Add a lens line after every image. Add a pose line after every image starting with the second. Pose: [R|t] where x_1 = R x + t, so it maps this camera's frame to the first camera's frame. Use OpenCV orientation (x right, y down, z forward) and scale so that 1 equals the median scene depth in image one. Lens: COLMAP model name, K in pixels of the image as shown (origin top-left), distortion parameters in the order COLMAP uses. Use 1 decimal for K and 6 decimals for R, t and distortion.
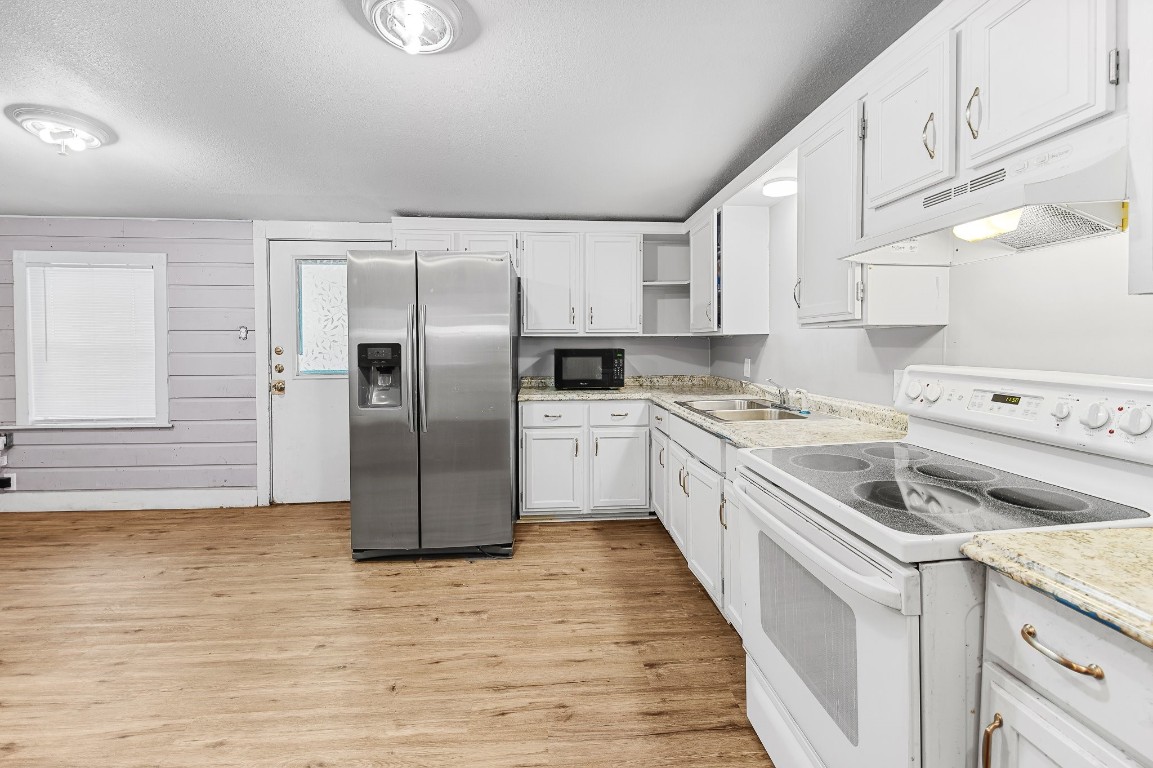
lens RADIAL K [[513.7, 0, 542.1], [0, 513.7, 356.8], [0, 0, 1]] dist [0.016395, -0.005958]
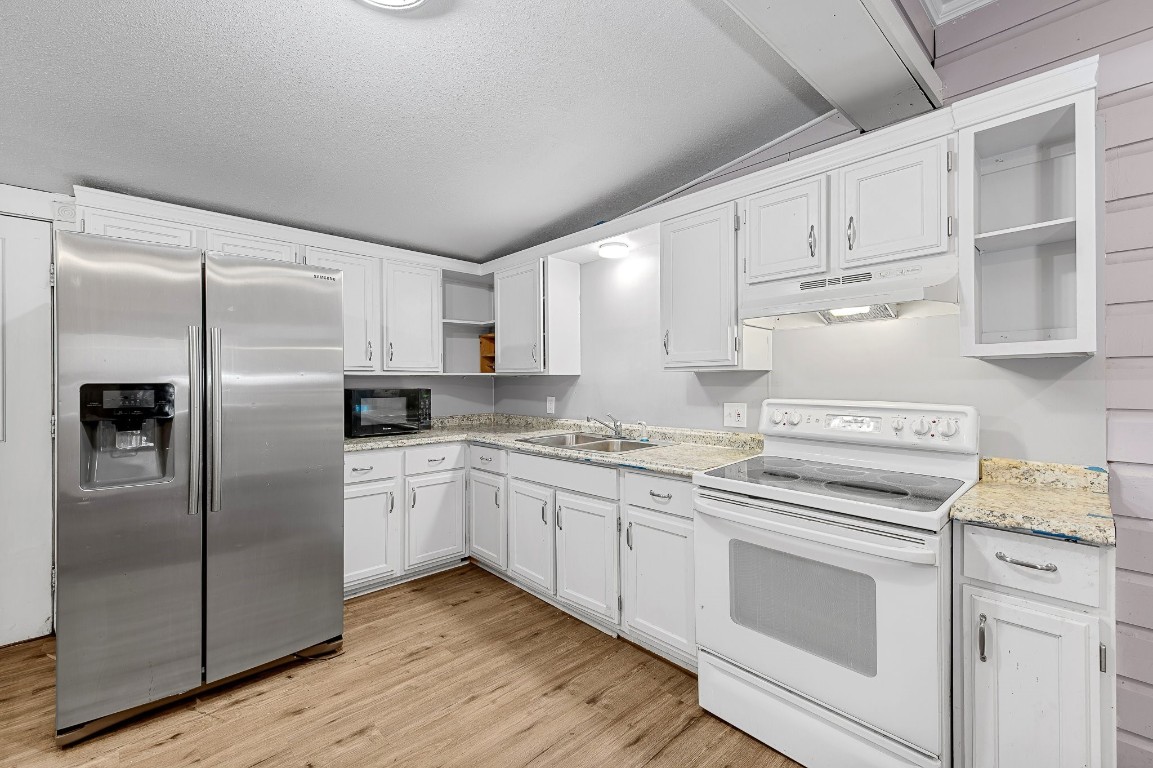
lens RADIAL K [[513.7, 0, 554.6], [0, 513.7, 381.2], [0, 0, 1]] dist [0.016395, -0.005958]
pose [[0.763402, 0.000843, 0.645923, -0.336259], [0.016772, 0.999636, -0.021128, -0.006946], [-0.645706, 0.026963, 0.763110, 0.171650]]
